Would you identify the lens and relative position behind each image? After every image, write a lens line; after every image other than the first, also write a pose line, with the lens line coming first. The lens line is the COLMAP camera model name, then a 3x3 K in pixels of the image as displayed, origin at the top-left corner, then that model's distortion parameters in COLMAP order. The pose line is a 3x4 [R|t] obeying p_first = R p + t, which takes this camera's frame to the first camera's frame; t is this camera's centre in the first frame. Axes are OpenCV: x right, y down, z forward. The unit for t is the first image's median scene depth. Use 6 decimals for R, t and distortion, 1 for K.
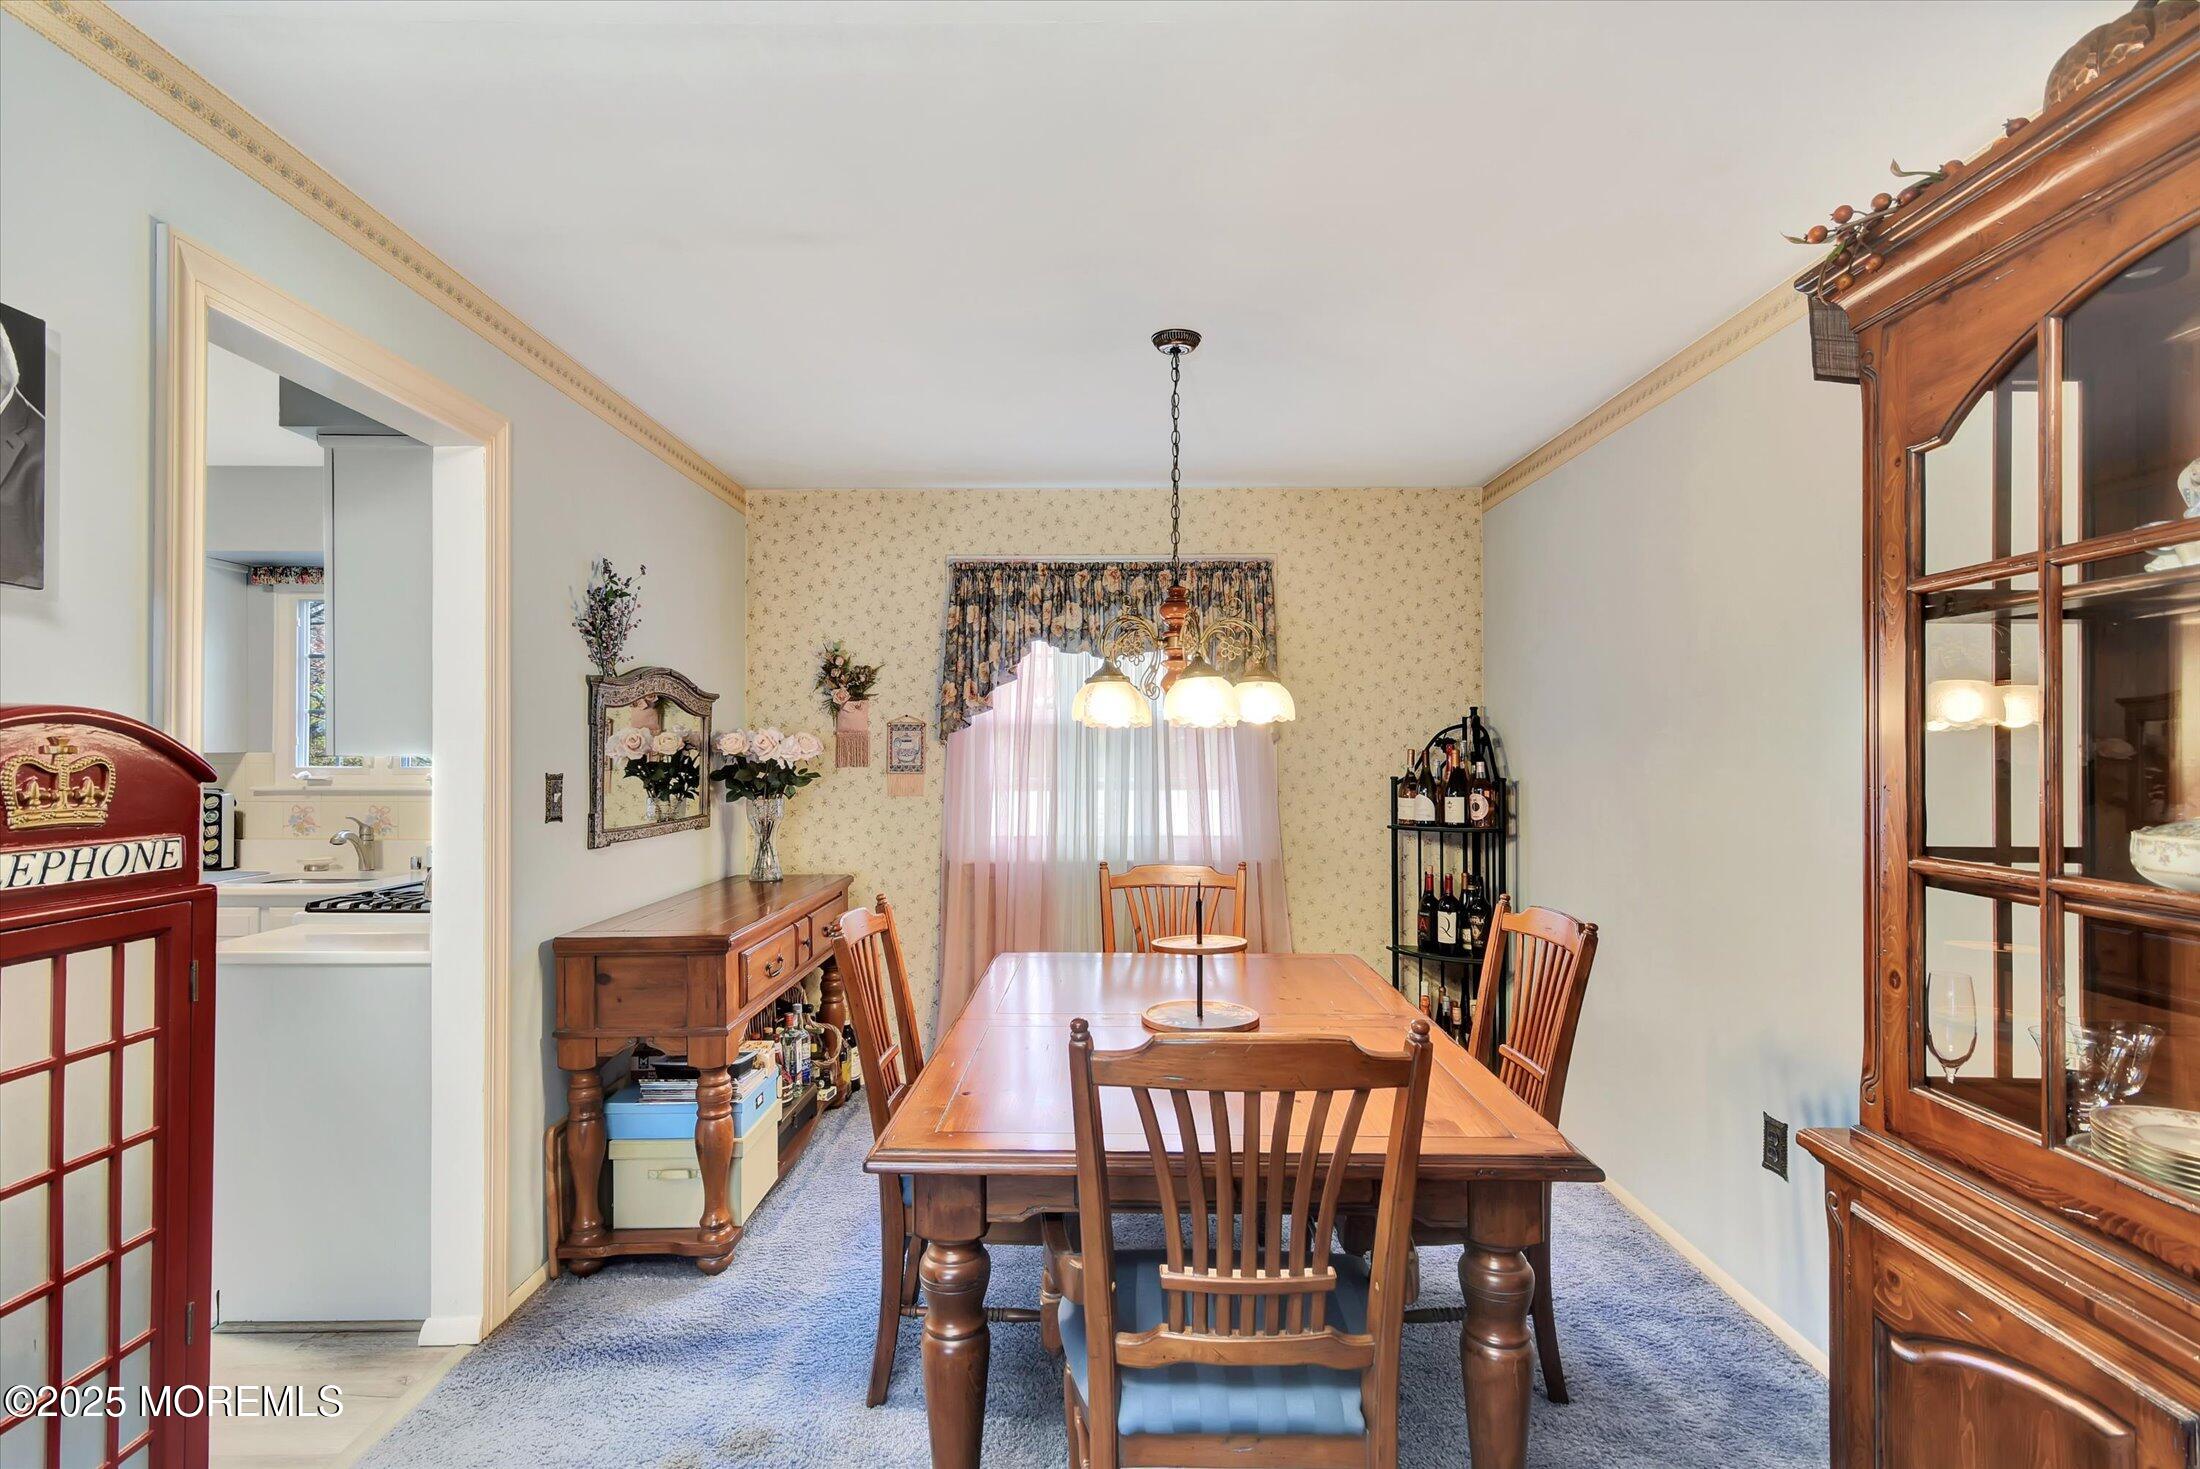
lens RADIAL K [[1115.9, 0, 1089.6], [0, 1115.9, 740.3], [0, 0, 1]] dist [0.018829, -0.000718]
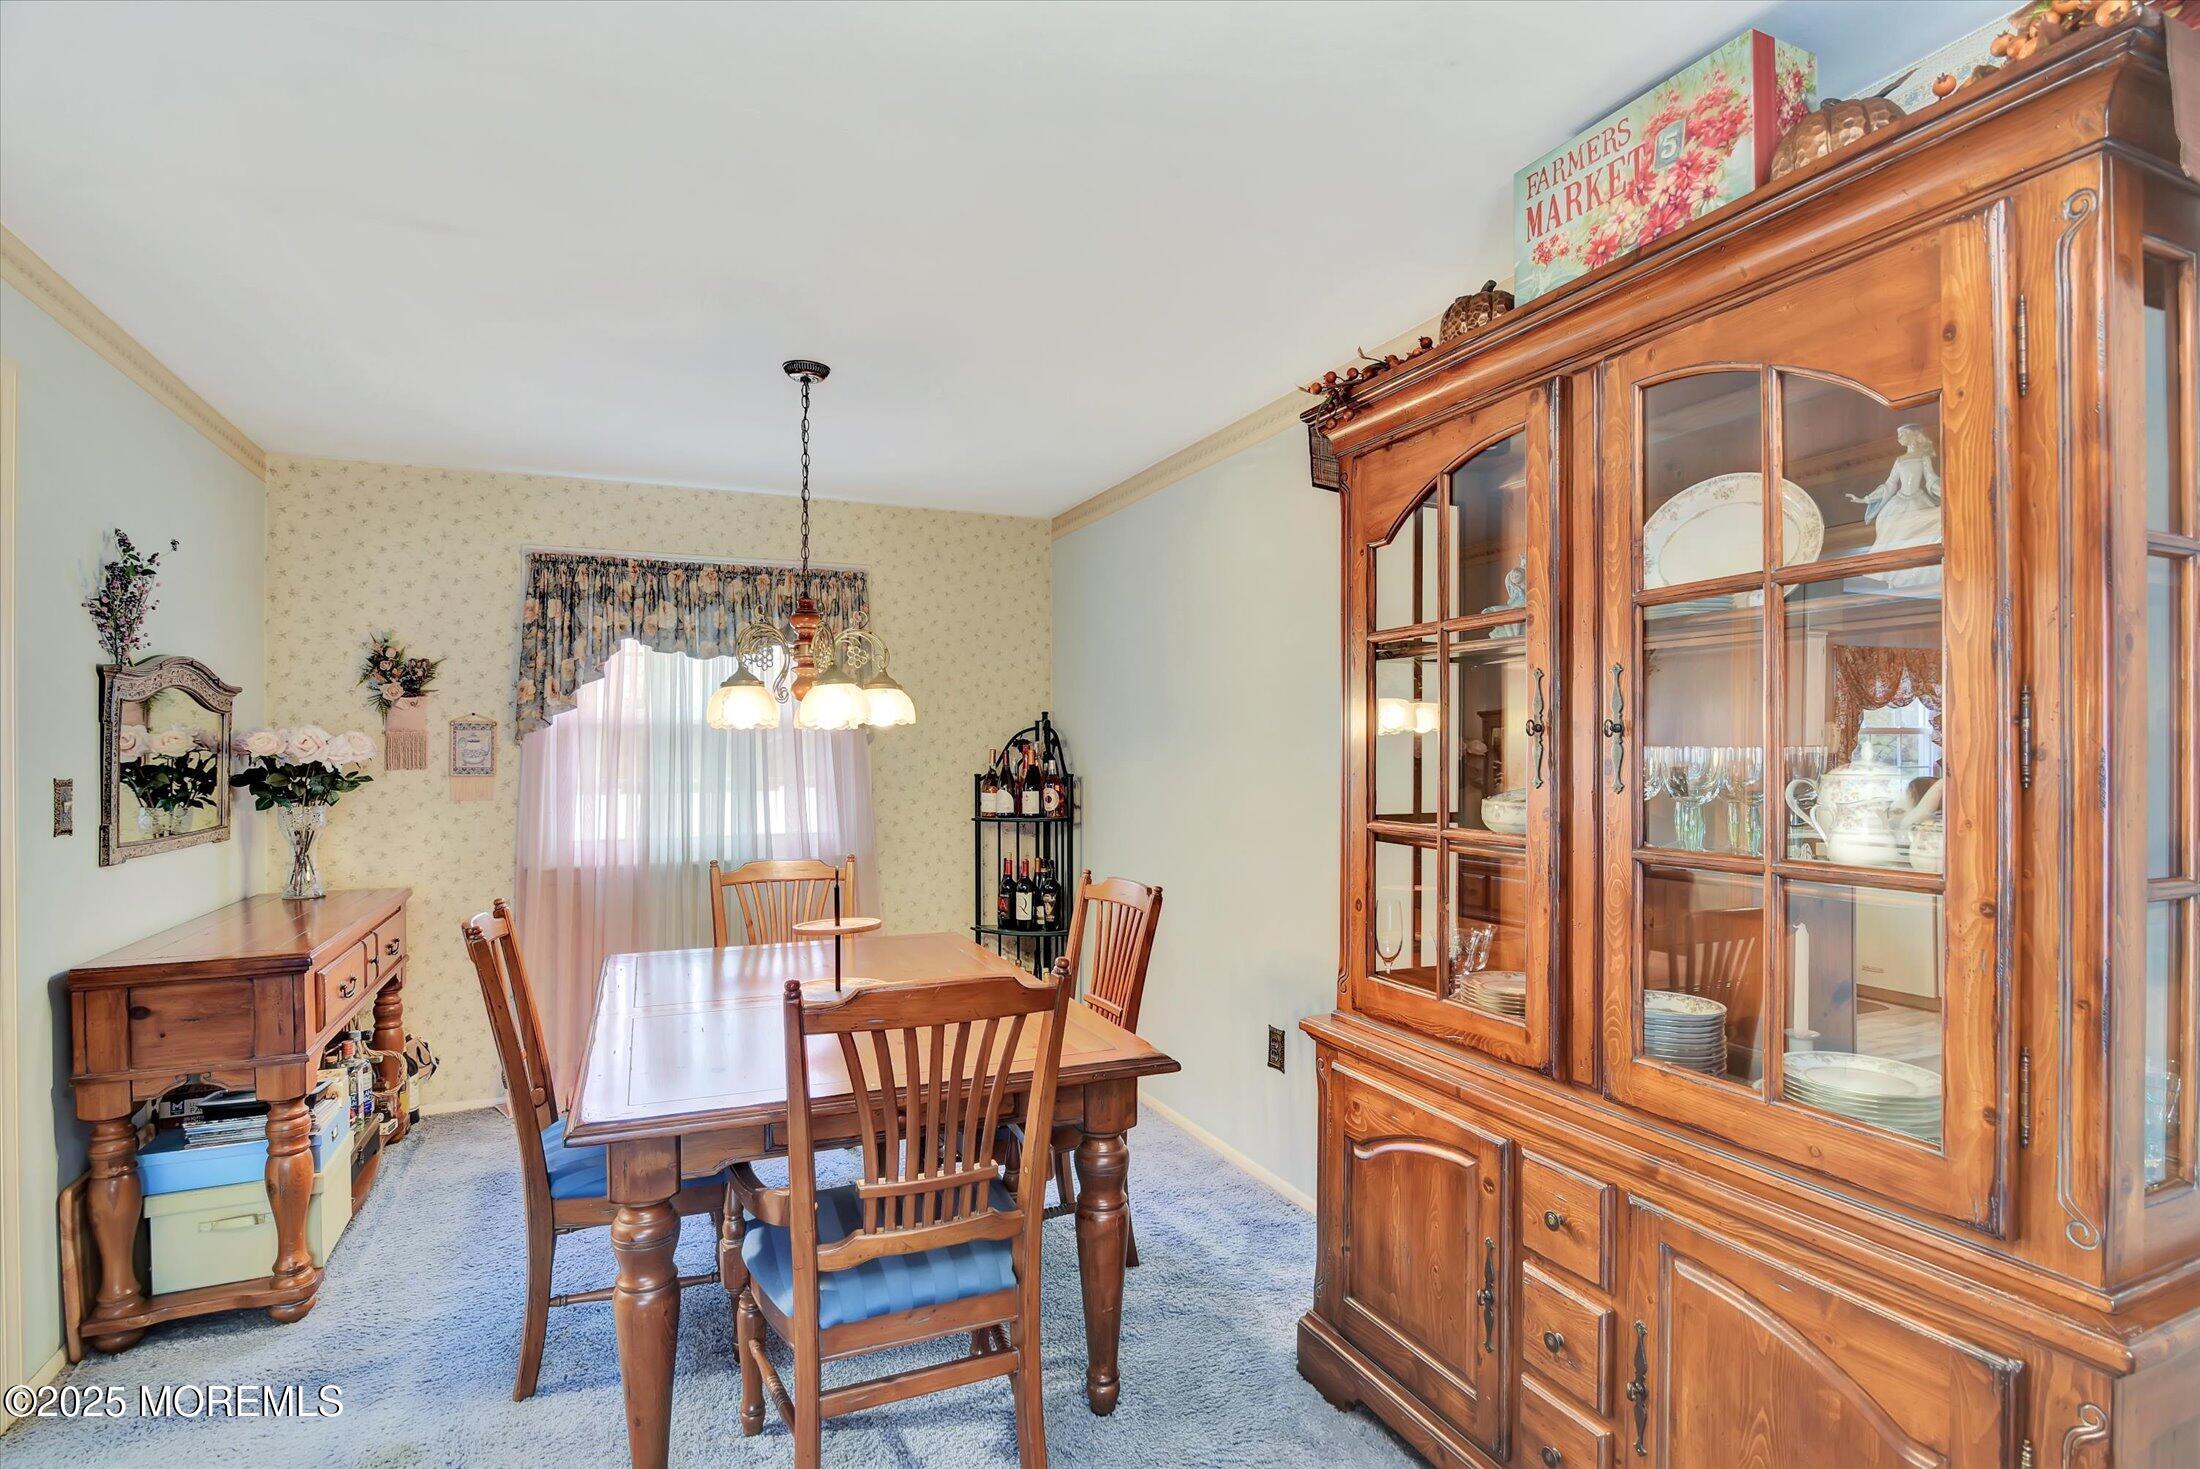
lens RADIAL K [[1131.1, 0, 1106.3], [0, 1131.1, 754.7], [0, 0, 1]] dist [0.013952, -0.000621]
pose [[0.913155, -0.003670, 0.407596, -0.105428], [-0.001558, 0.999921, 0.012494, -0.001269], [-0.407610, -0.012044, 0.913077, -0.118751]]
